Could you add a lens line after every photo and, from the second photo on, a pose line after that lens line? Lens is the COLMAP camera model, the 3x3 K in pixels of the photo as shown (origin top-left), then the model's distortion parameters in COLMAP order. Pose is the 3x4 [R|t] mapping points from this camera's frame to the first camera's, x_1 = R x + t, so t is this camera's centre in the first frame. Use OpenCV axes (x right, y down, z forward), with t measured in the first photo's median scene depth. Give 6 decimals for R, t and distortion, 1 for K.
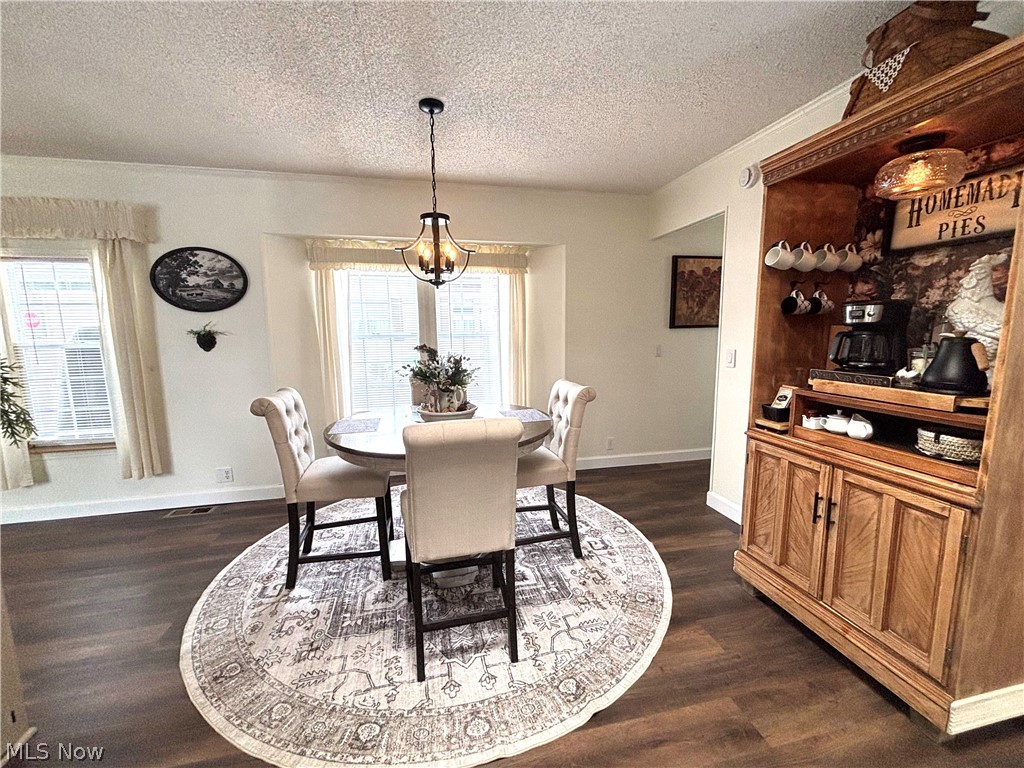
lens RADIAL K [[412.4, 0, 510.9], [0, 412.4, 382.2], [0, 0, 1]] dist [-0.000067, 0.001093]
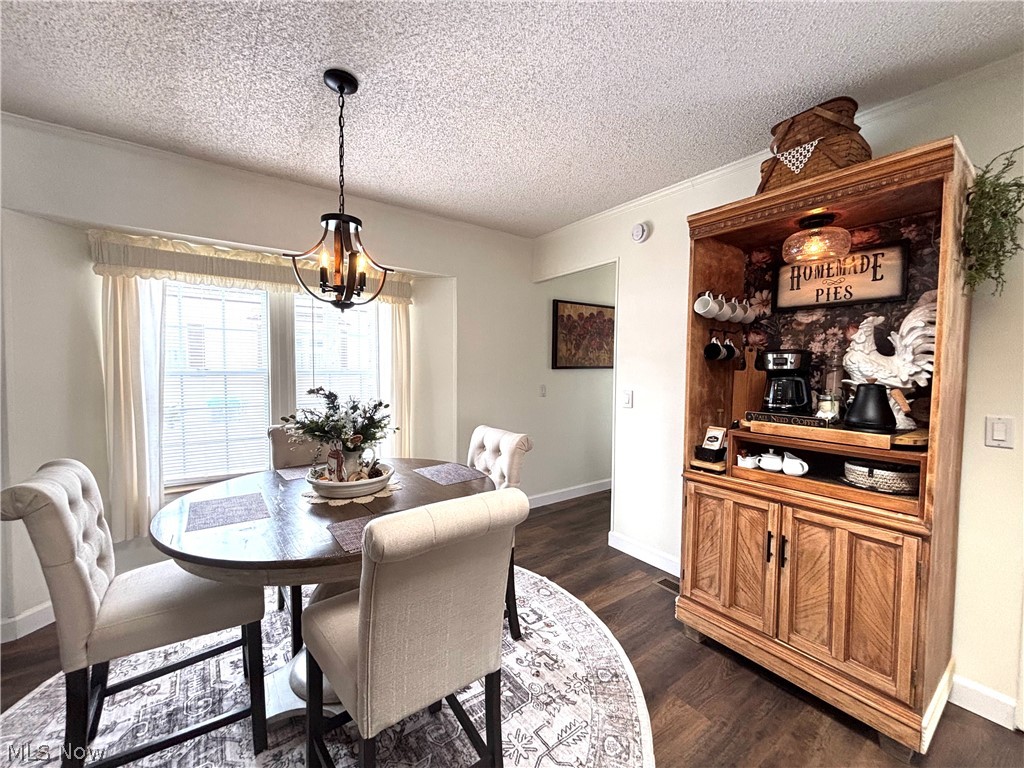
lens RADIAL K [[412.4, 0, 511.2], [0, 412.4, 383.4], [0, 0, 1]] dist [-0.000067, 0.001093]
pose [[0.918650, 0.003206, 0.395060, -0.223661], [0.031421, 0.996207, -0.081149, -0.033006], [-0.393821, 0.086961, 0.915064, 0.232827]]
